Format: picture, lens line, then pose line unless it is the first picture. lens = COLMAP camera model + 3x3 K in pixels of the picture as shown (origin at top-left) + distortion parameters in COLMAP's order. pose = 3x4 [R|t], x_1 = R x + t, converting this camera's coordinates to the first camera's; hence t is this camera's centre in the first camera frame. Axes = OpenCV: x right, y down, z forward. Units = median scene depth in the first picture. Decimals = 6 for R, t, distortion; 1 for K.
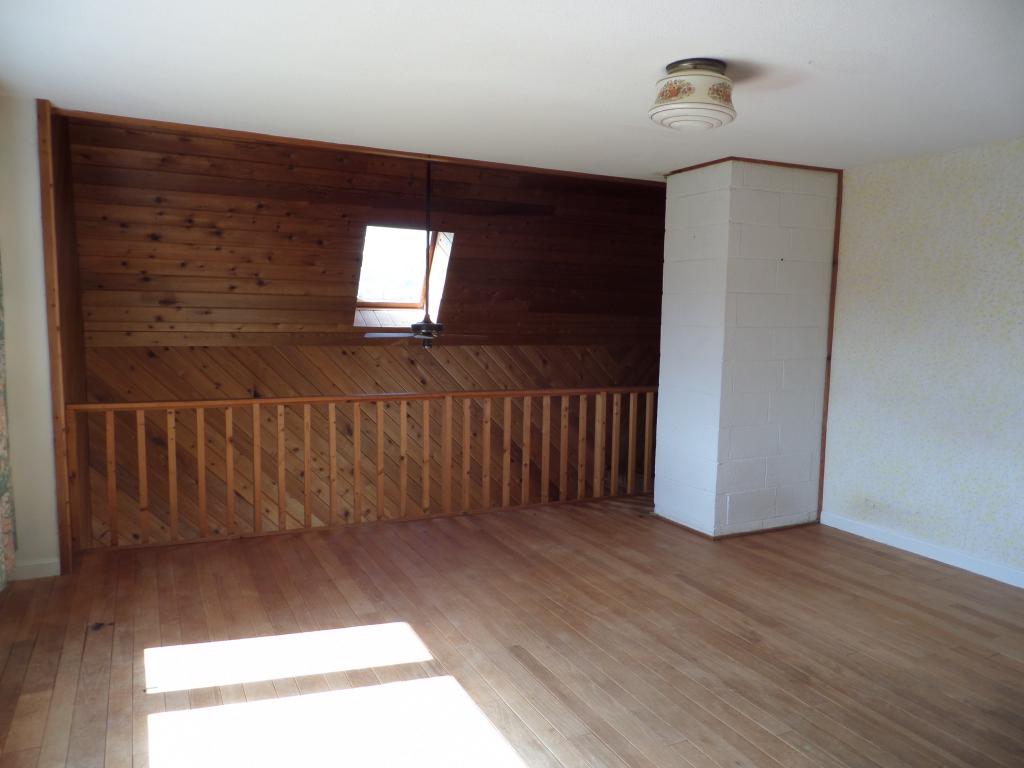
lens RADIAL K [[743.6, 0, 509.2], [0, 743.6, 384.9], [0, 0, 1]] dist [-0.023953, -0.005460]
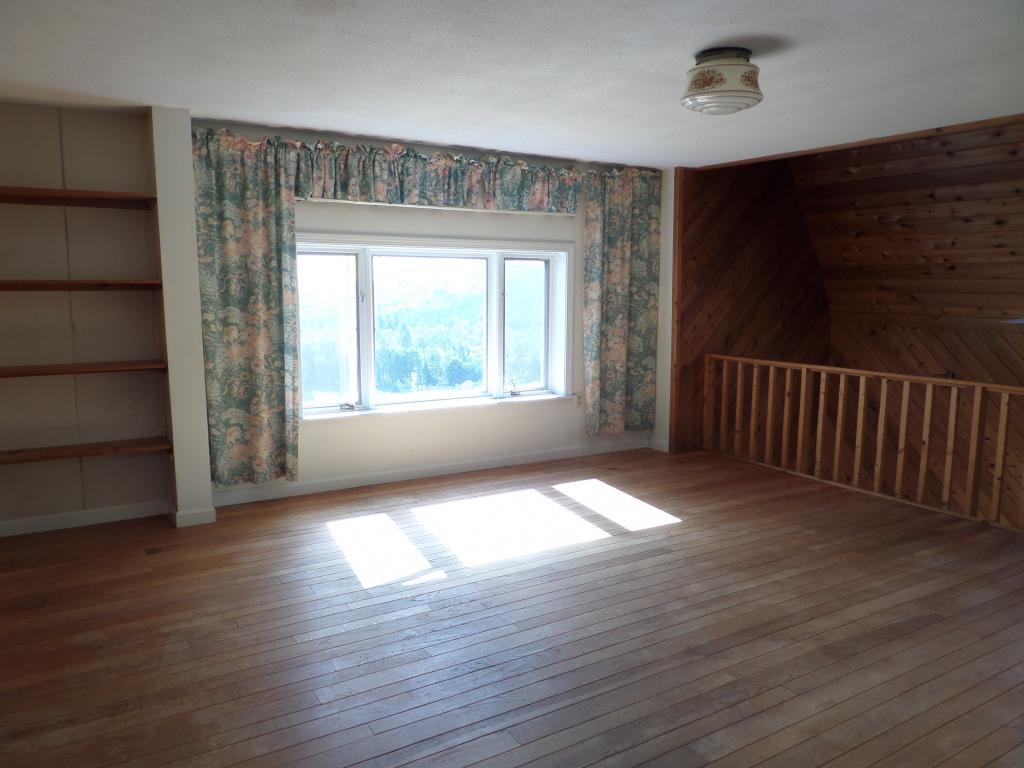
lens RADIAL K [[743.6, 0, 511.0], [0, 743.6, 384.5], [0, 0, 1]] dist [-0.023953, -0.005460]
pose [[0.101902, 0.115106, -0.988113, 0.993393], [-0.100010, 0.989436, 0.104946, -0.034000], [0.989755, 0.088127, 0.112337, 0.446627]]
